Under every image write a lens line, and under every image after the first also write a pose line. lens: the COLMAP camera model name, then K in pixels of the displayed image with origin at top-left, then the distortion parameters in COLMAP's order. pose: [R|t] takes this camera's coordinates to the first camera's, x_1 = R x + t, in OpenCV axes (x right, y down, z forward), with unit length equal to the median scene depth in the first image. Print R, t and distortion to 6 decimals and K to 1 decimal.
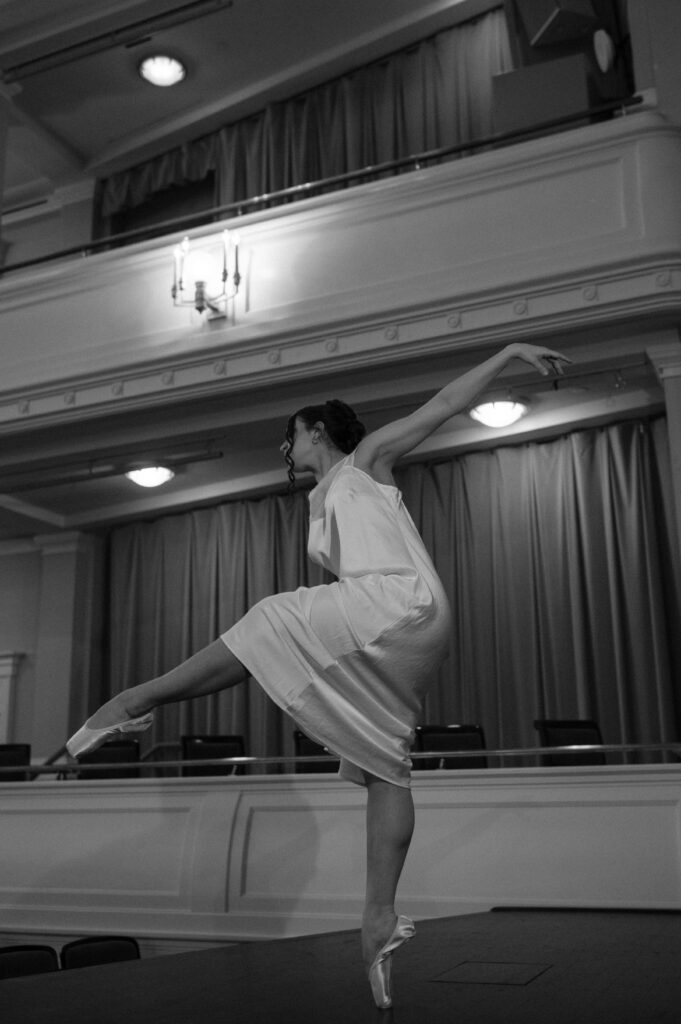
lens RADIAL K [[1065.3, 0, 340.5], [0, 1065.3, 512.0], [0, 0, 1]] dist [-0.008535, 0.006228]
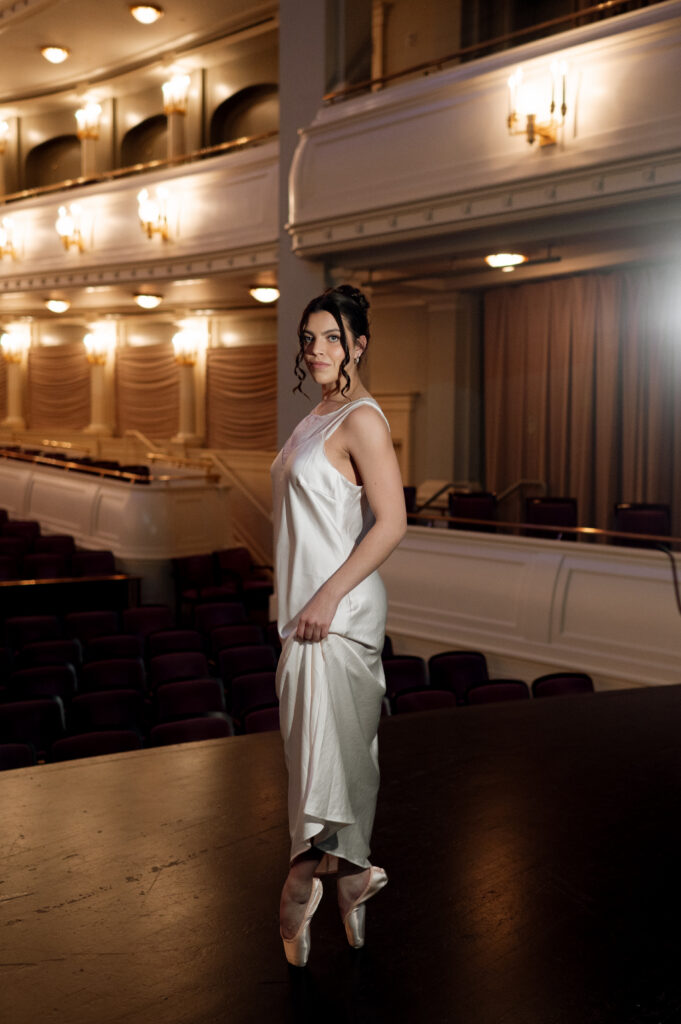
lens RADIAL K [[1065.3, 0, 340.5], [0, 1065.3, 512.0], [0, 0, 1]] dist [-0.008535, 0.006228]
pose [[0.918500, 0.062854, -0.390394, 0.141202], [0.077733, 0.939320, 0.334119, -0.210040], [0.387706, -0.337235, 0.857879, -0.157505]]
